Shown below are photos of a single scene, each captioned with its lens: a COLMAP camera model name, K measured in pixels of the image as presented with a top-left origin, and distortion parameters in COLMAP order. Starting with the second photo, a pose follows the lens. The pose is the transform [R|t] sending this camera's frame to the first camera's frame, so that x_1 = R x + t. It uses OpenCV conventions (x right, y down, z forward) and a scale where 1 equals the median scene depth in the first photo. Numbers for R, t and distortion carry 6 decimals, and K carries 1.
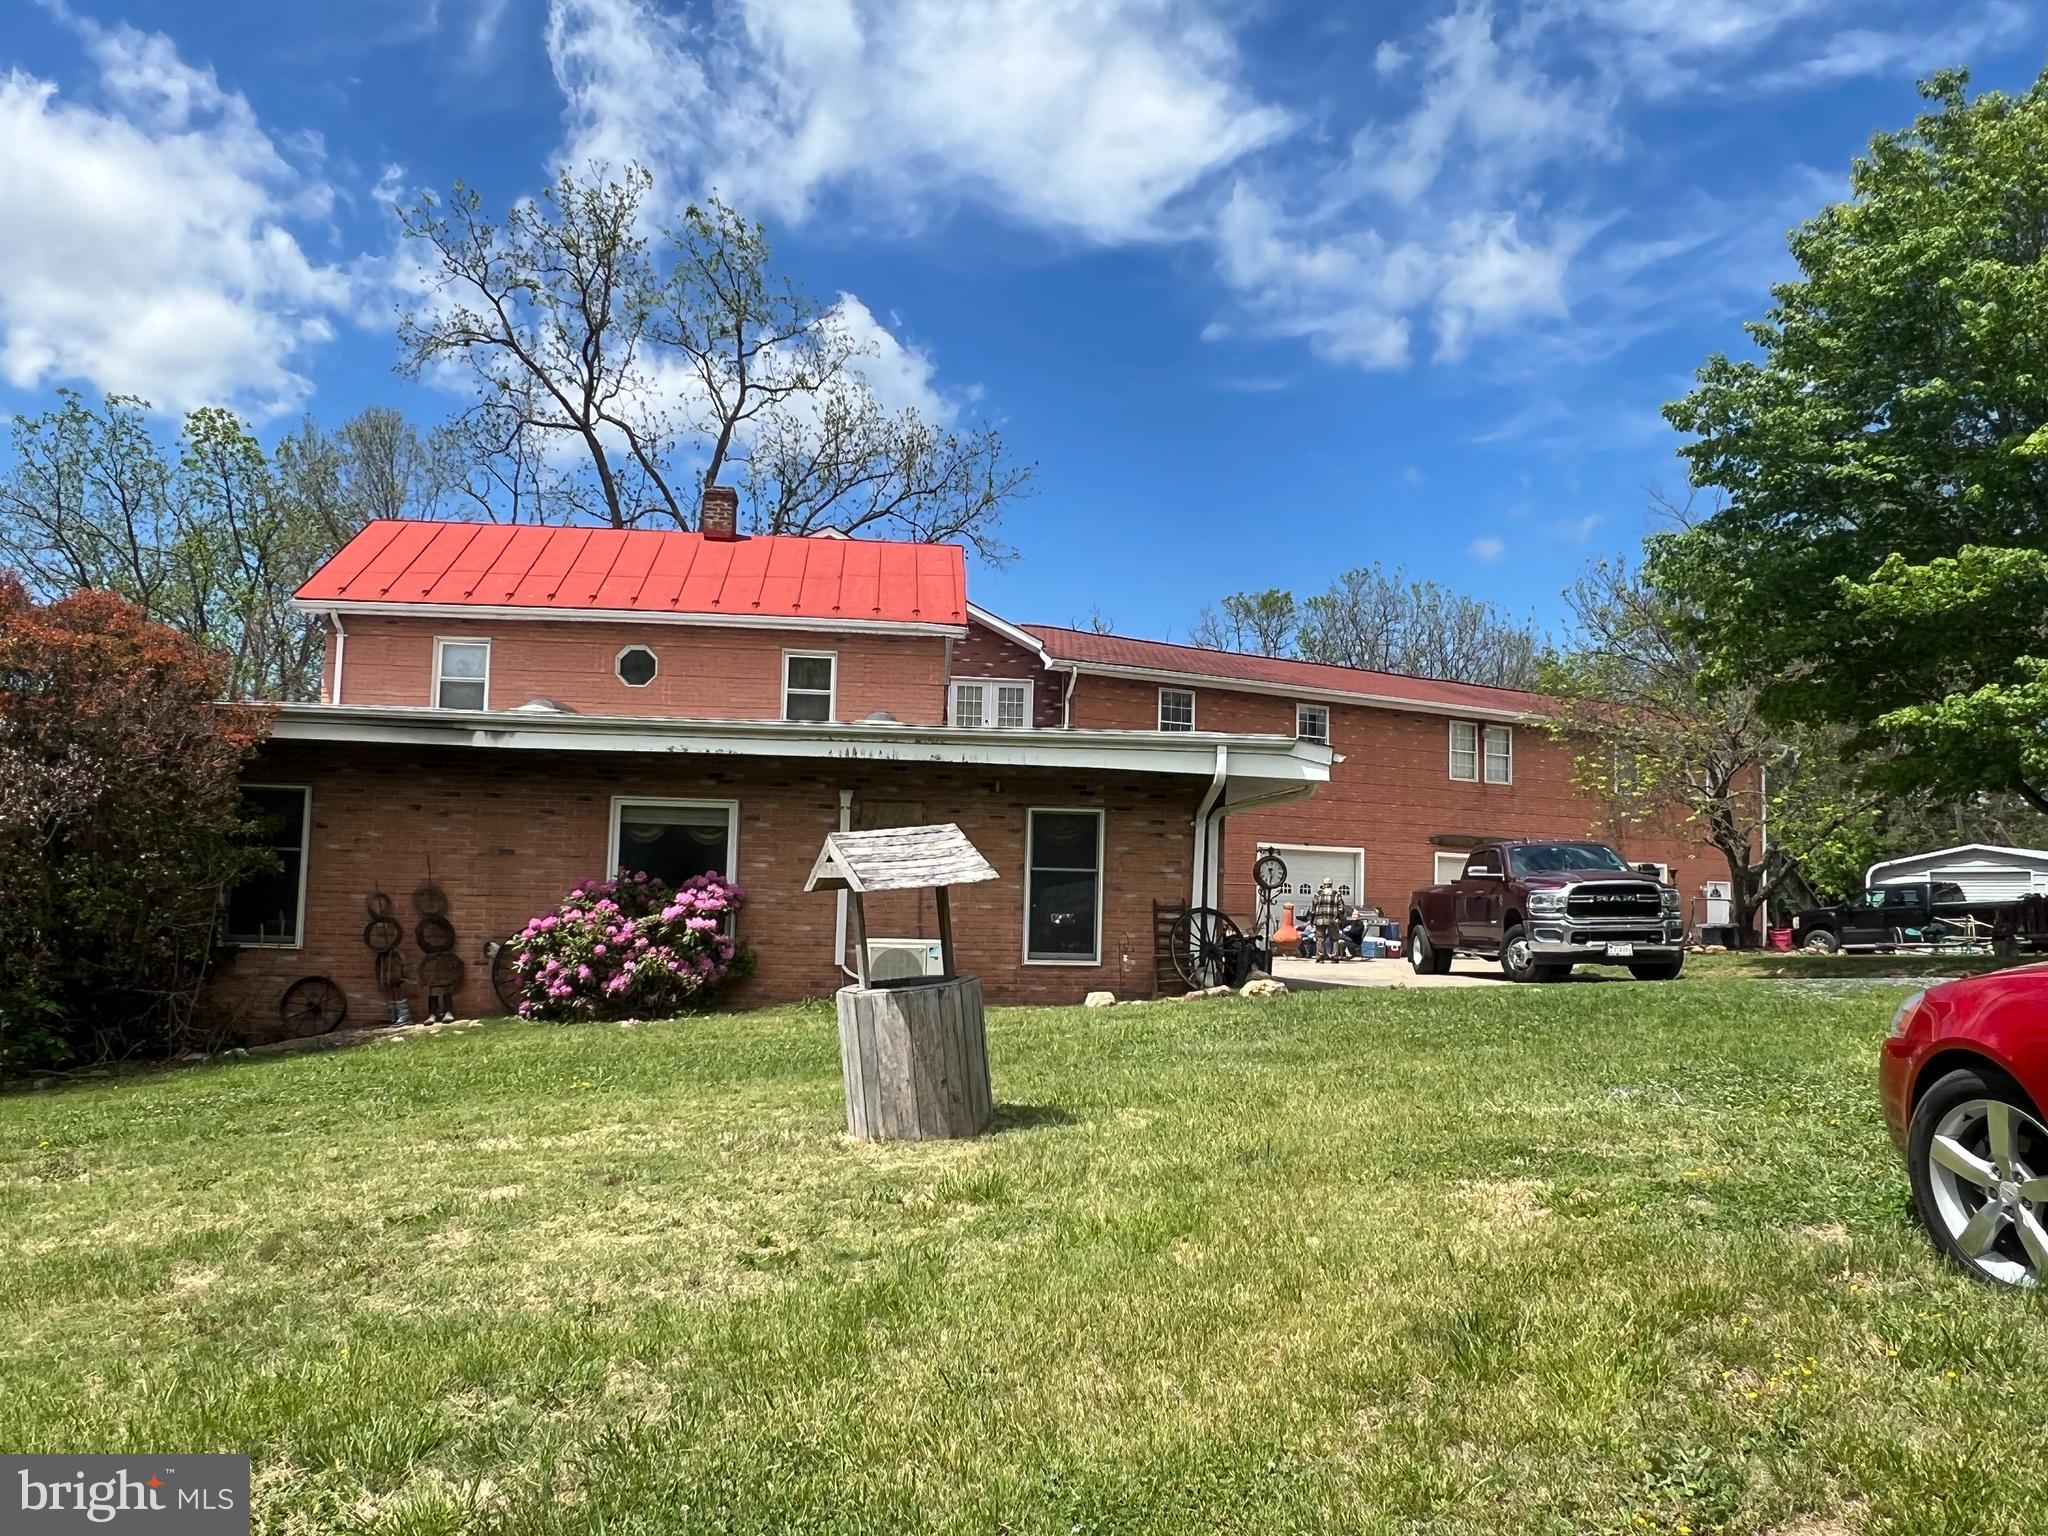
lens RADIAL K [[1512.2, 0, 1027.6], [0, 1512.2, 786.8], [0, 0, 1]] dist [0.008320, -0.010514]
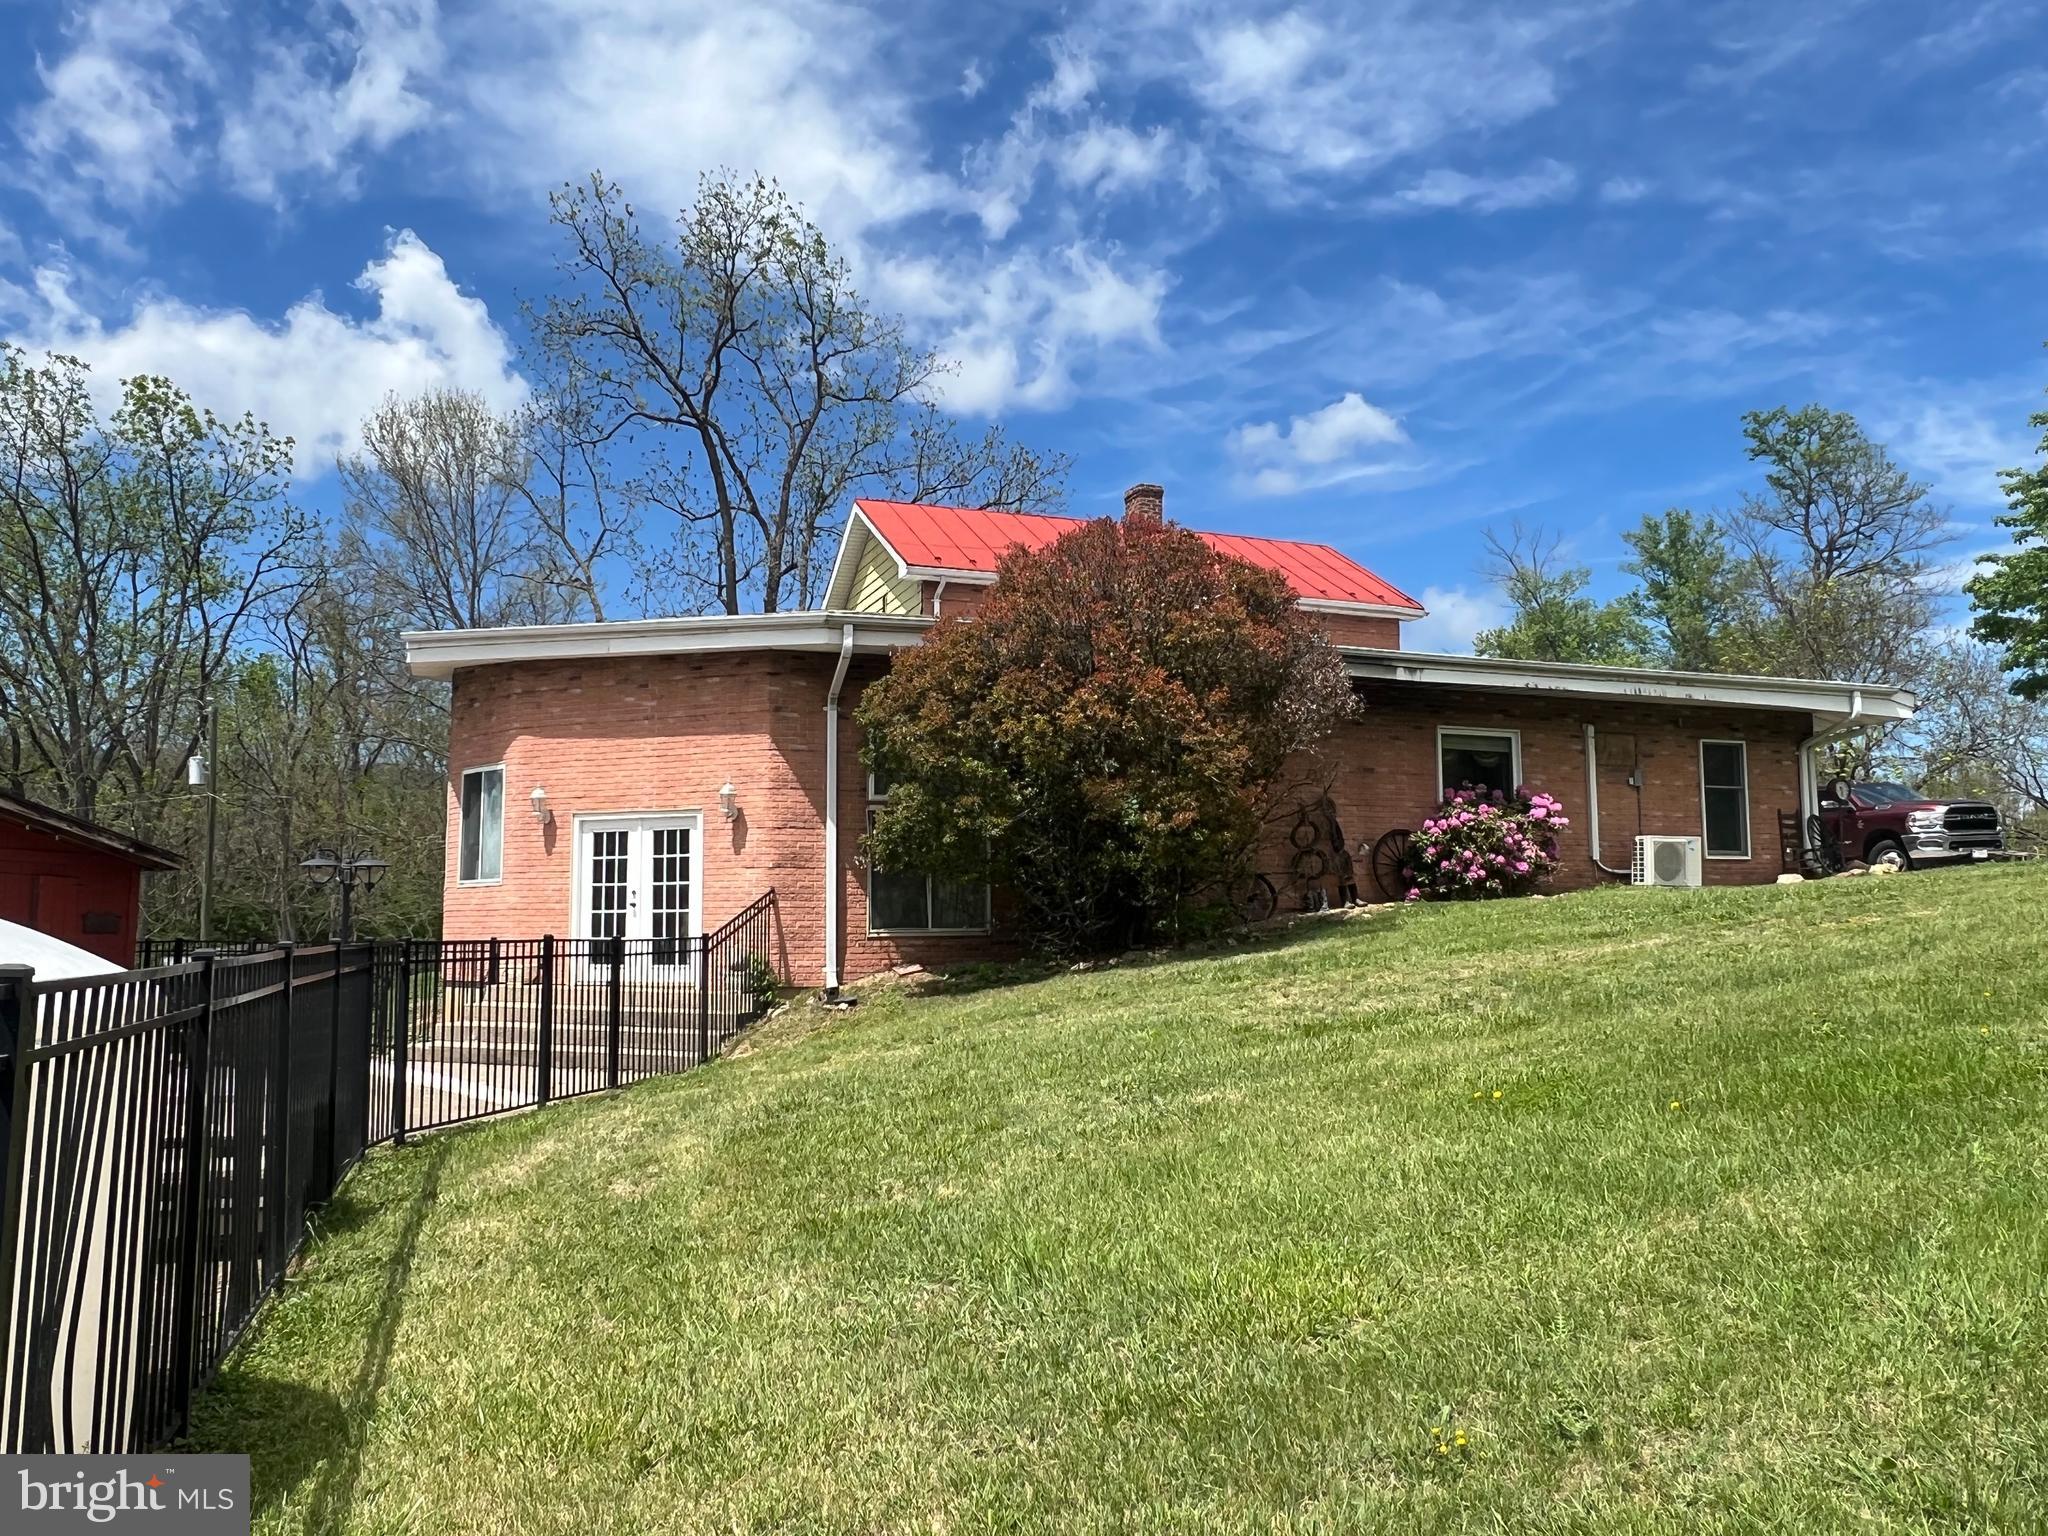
lens RADIAL K [[1512.2, 0, 1013.1], [0, 1512.2, 746.8], [0, 0, 1]] dist [0.008320, -0.010514]
pose [[0.957720, 0.006850, 0.287621, -0.846255], [0.008909, 0.998531, -0.053445, 0.075821], [-0.287564, 0.053747, 0.956252, -0.073199]]
